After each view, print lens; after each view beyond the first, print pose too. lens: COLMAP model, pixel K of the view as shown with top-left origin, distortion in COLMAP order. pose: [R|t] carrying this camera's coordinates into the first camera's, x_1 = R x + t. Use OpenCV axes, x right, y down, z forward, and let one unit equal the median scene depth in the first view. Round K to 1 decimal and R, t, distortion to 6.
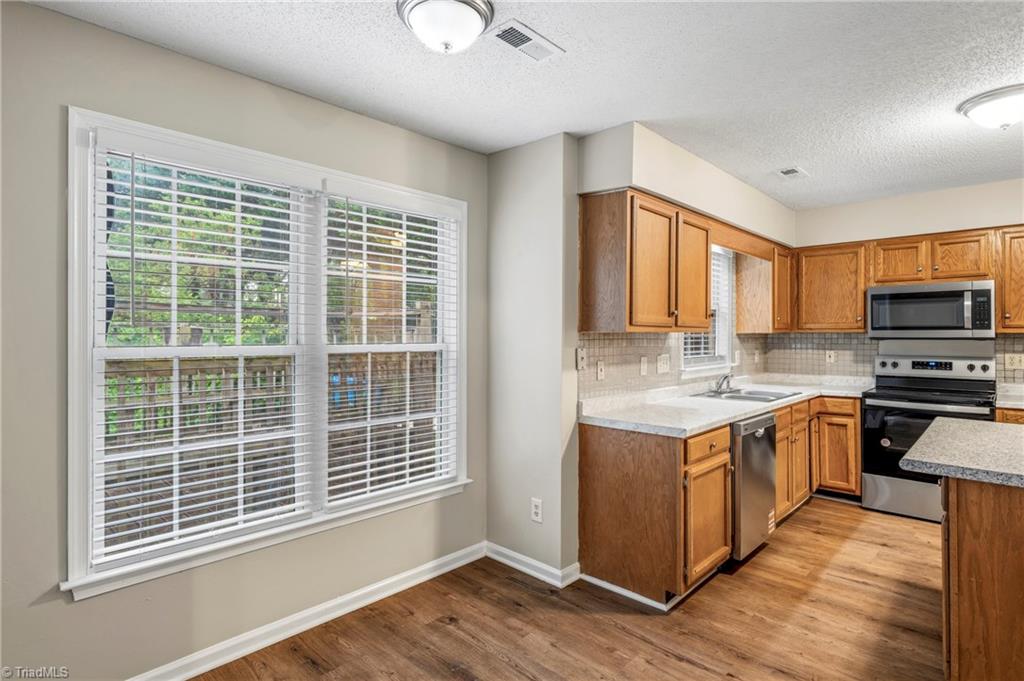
lens RADIAL K [[519.7, 0, 513.7], [0, 519.7, 331.9], [0, 0, 1]] dist [0.001049, -0.000646]
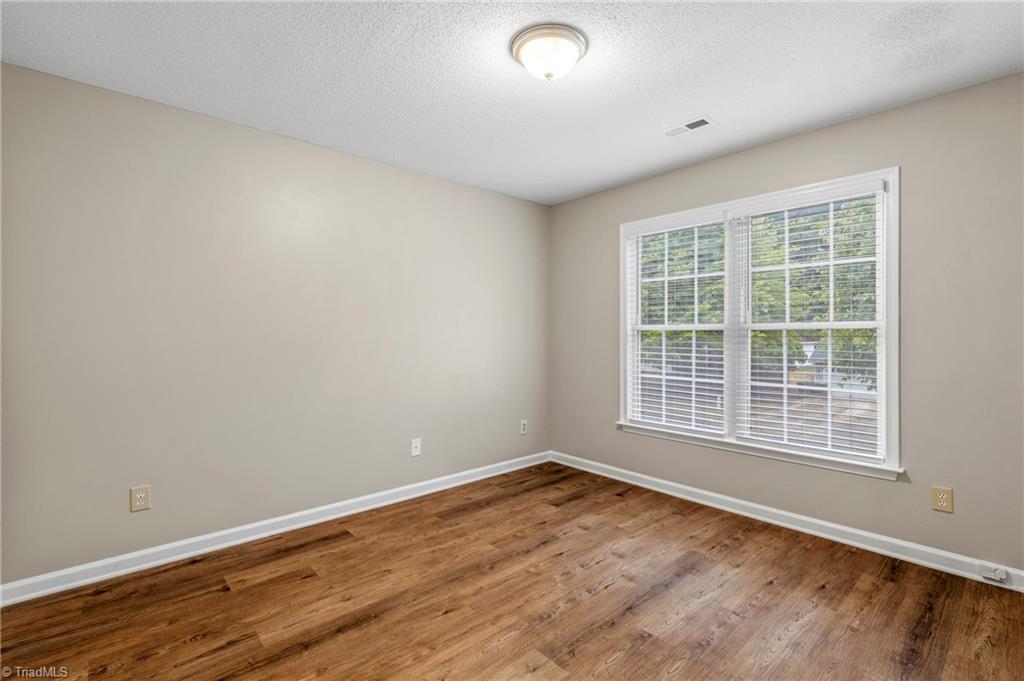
lens RADIAL K [[469.3, 0, 507.6], [0, 469.3, 339.6], [0, 0, 1]] dist [0.001715, -0.001668]
pose [[-0.085054, 0.010589, -0.996320, 0.642385], [0.005514, 0.999933, 0.010157, 0.034899], [0.996361, -0.004630, -0.085106, 0.310498]]
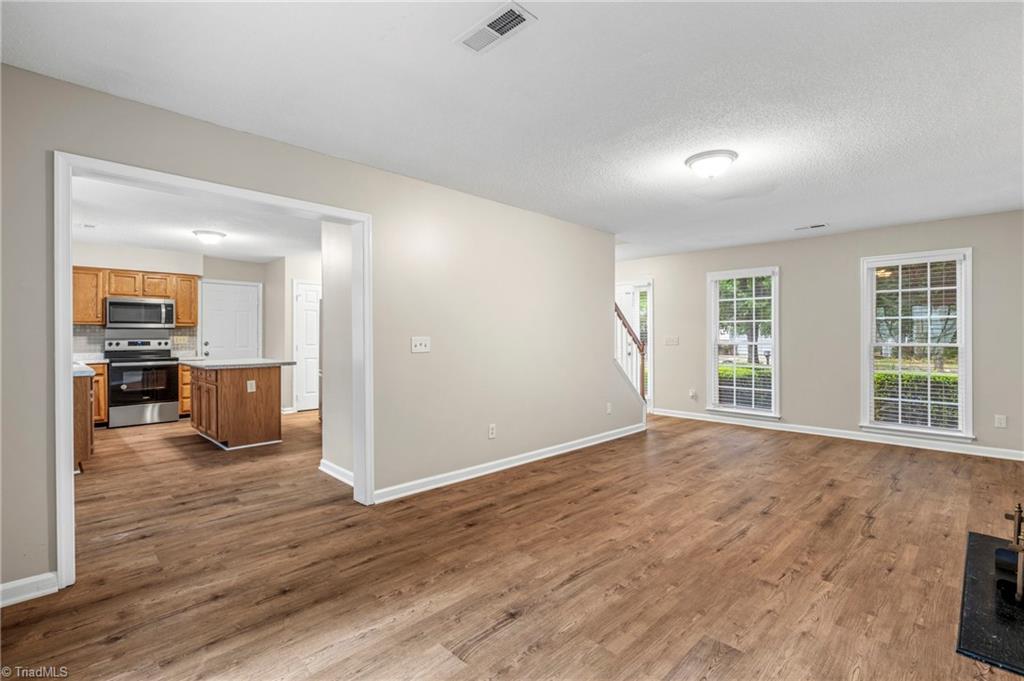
lens RADIAL K [[469.3, 0, 510.2], [0, 469.3, 336.0], [0, 0, 1]] dist [0.001715, -0.001668]
pose [[0.026451, -0.002533, 0.999647, -0.856754], [-0.001142, 0.999996, 0.002564, 0.035877], [-0.999649, -0.001209, 0.026448, -0.355275]]
